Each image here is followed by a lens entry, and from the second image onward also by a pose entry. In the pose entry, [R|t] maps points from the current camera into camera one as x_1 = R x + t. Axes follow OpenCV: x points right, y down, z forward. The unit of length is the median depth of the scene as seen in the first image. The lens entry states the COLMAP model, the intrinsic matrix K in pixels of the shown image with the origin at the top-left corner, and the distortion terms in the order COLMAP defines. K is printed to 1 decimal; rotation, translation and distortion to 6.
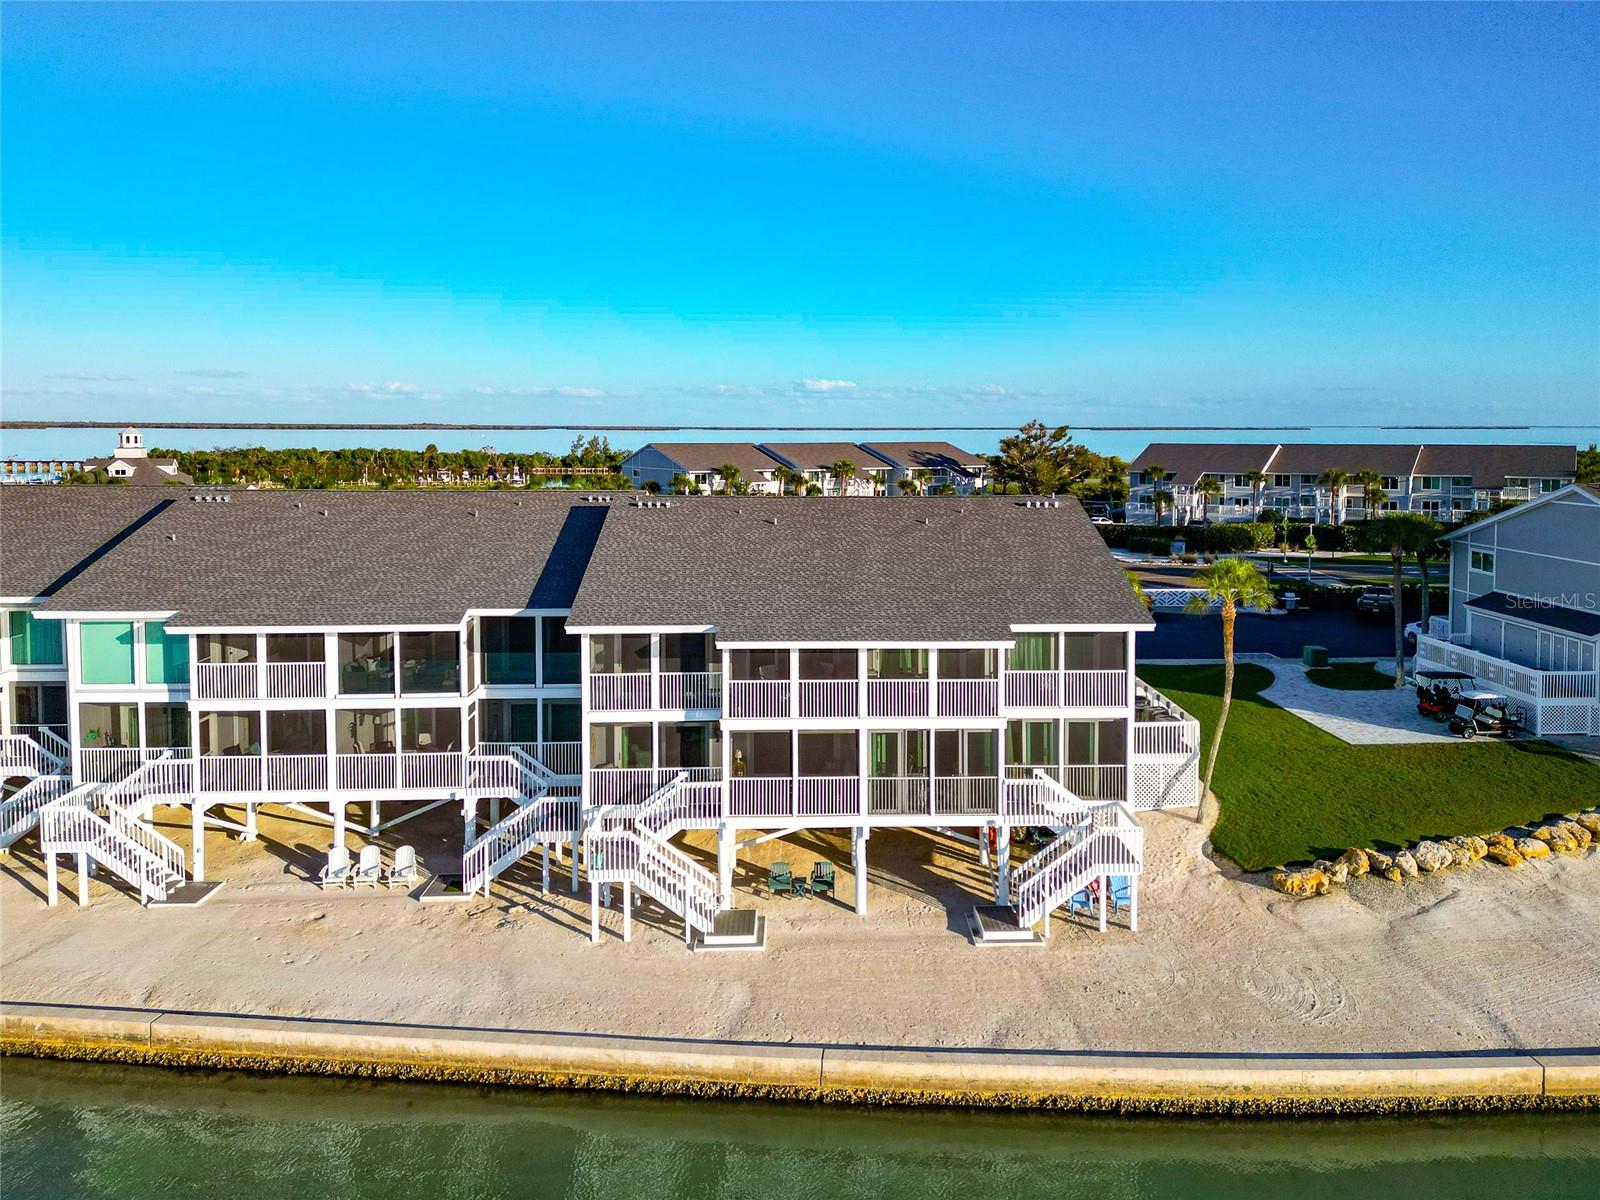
lens RADIAL K [[1158.3, 0, 841.4], [0, 1158.3, 491.1], [0, 0, 1]] dist [0.046665, -0.002448]
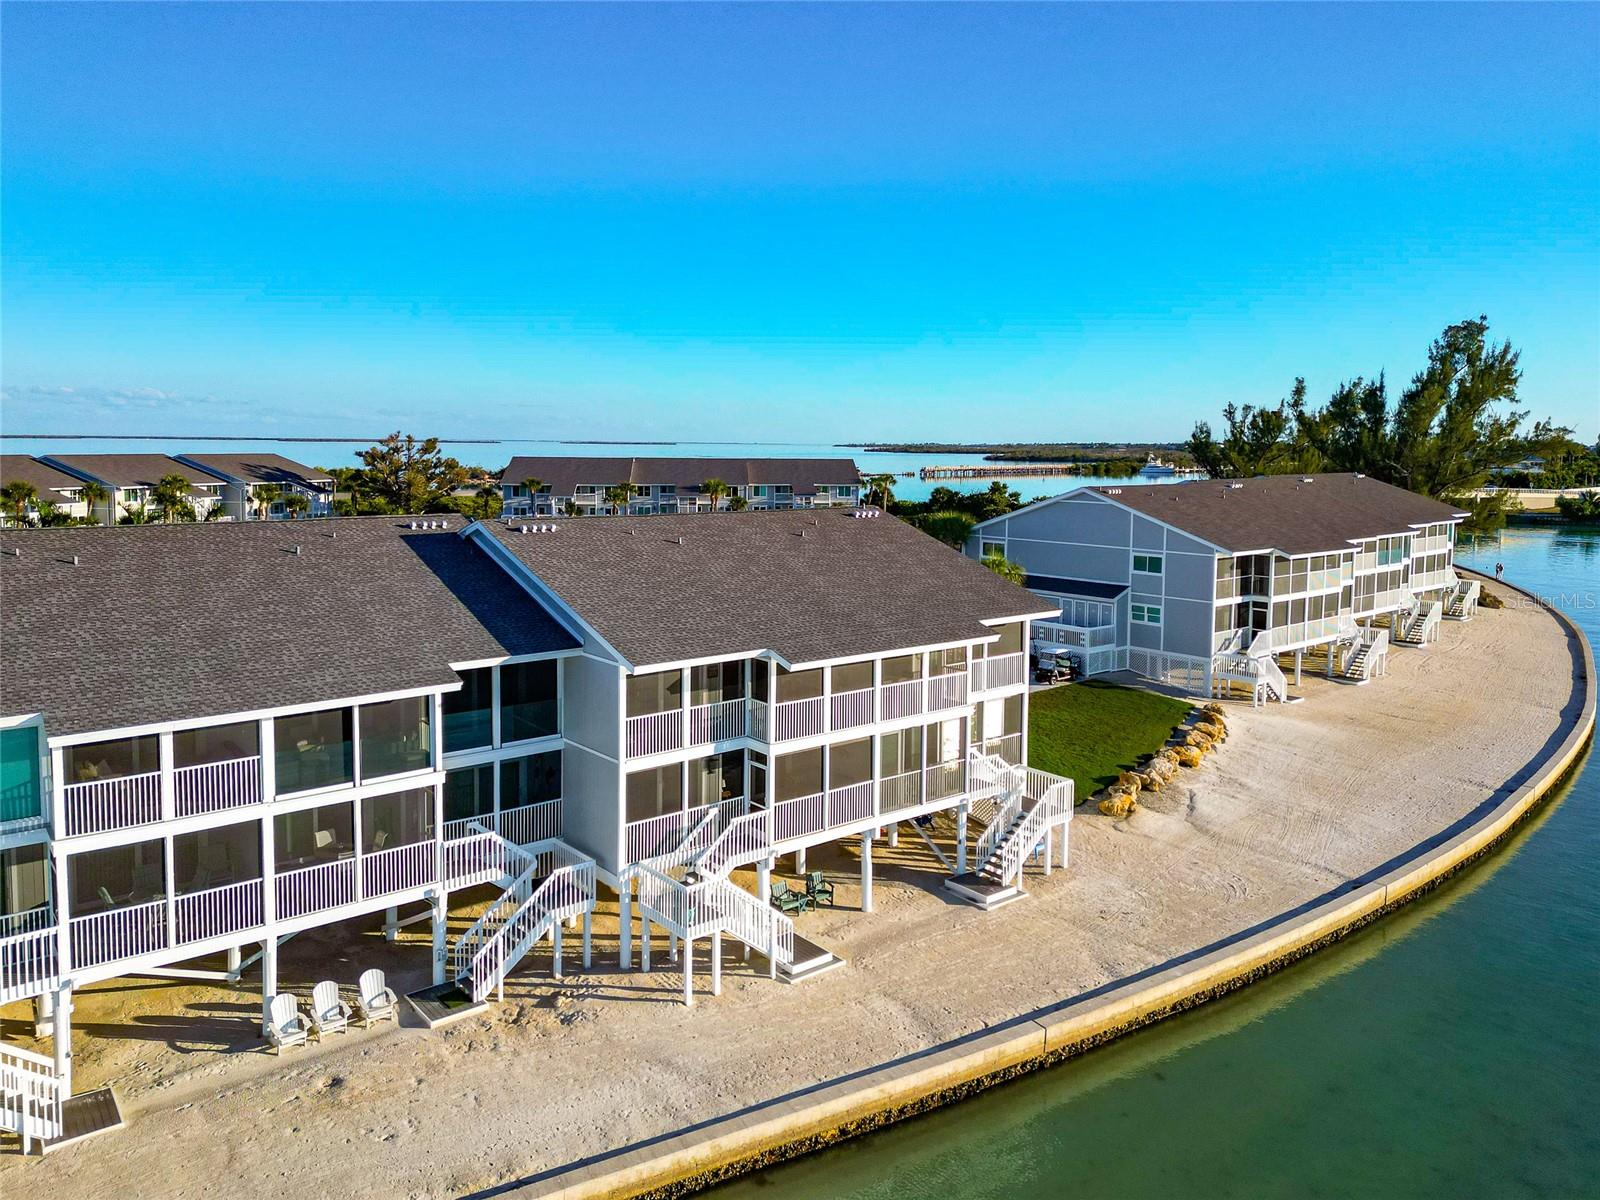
lens RADIAL K [[1135.7, 0, 796.6], [0, 1135.7, 542.3], [0, 0, 1]] dist [0.072063, -0.044498]
pose [[0.804756, -0.045681, 0.591845, -0.616388], [0.025041, 0.998760, 0.043039, -0.012447], [-0.593077, -0.019816, 0.804902, 0.217093]]
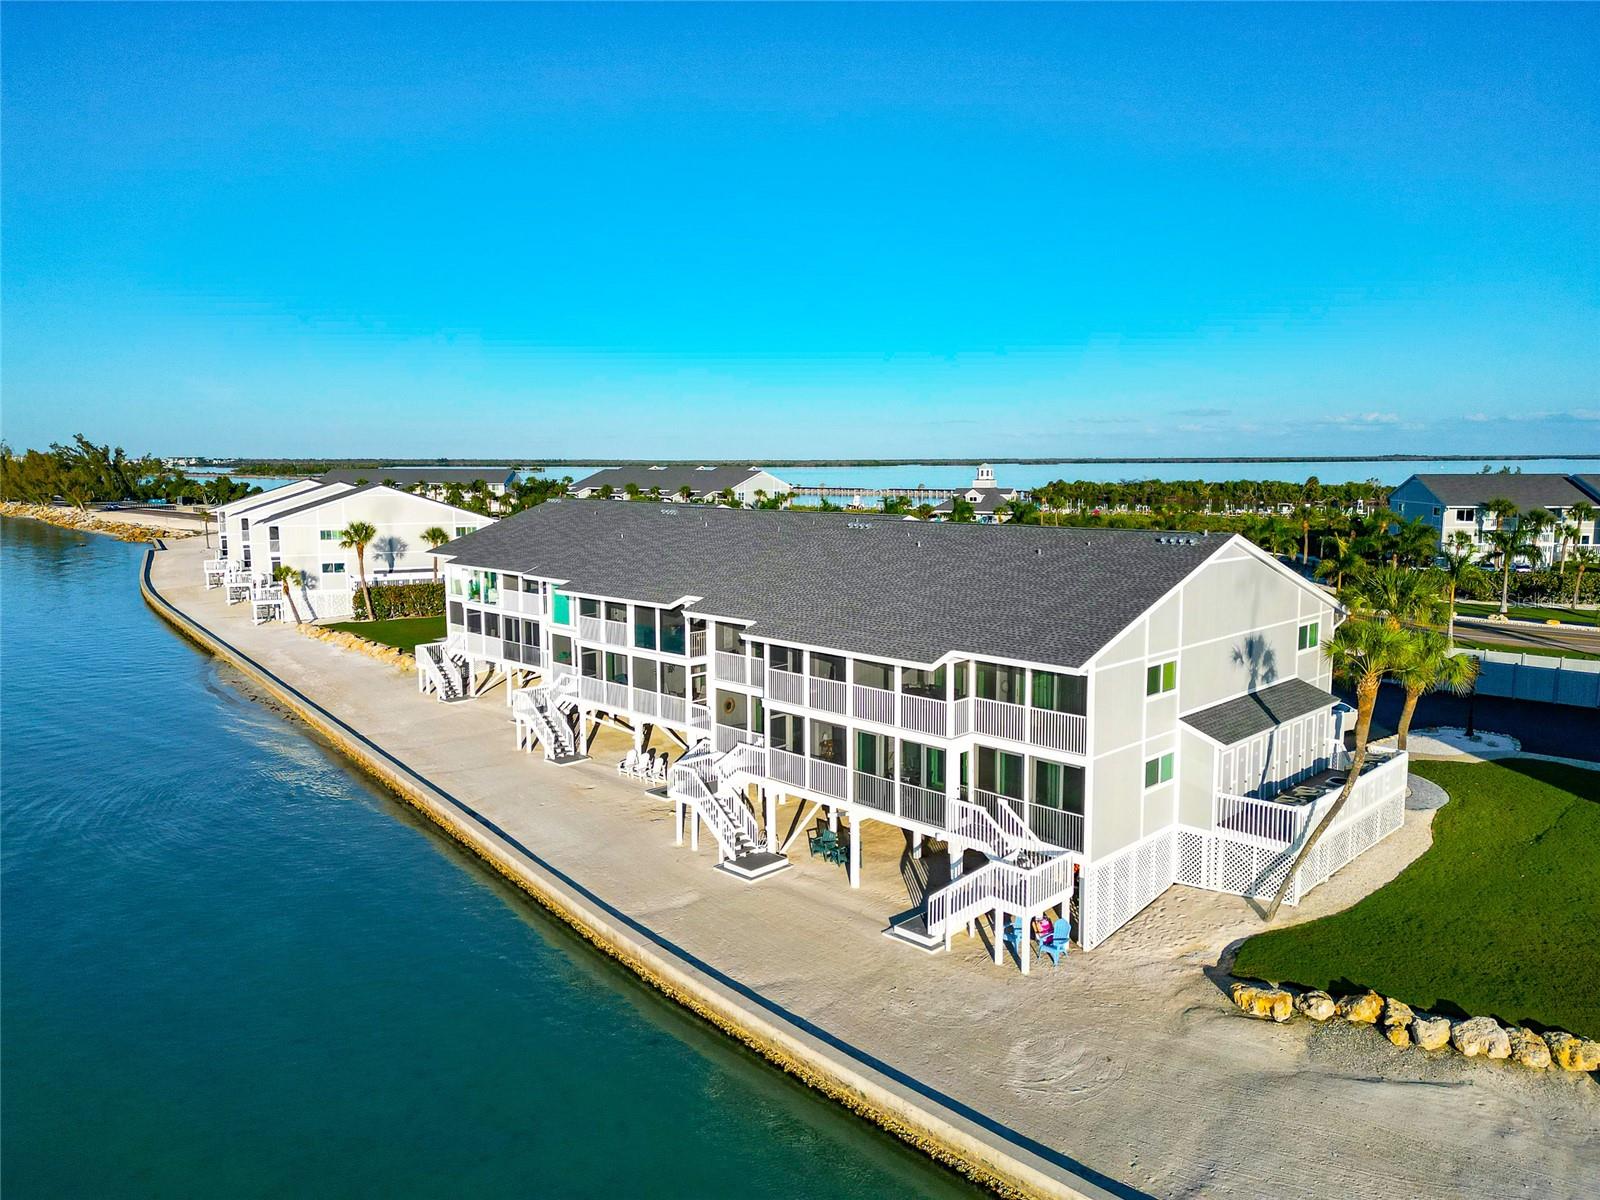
lens RADIAL K [[1117.9, 0, 800.0], [0, 1117.9, 600.0], [0, 0, 1]] dist [0.047479, -0.005792]
pose [[0.680048, 0.087159, -0.727968, 0.744352], [-0.037012, 0.995724, 0.084641, -0.008116], [0.732233, -0.030616, 0.680366, 0.220131]]
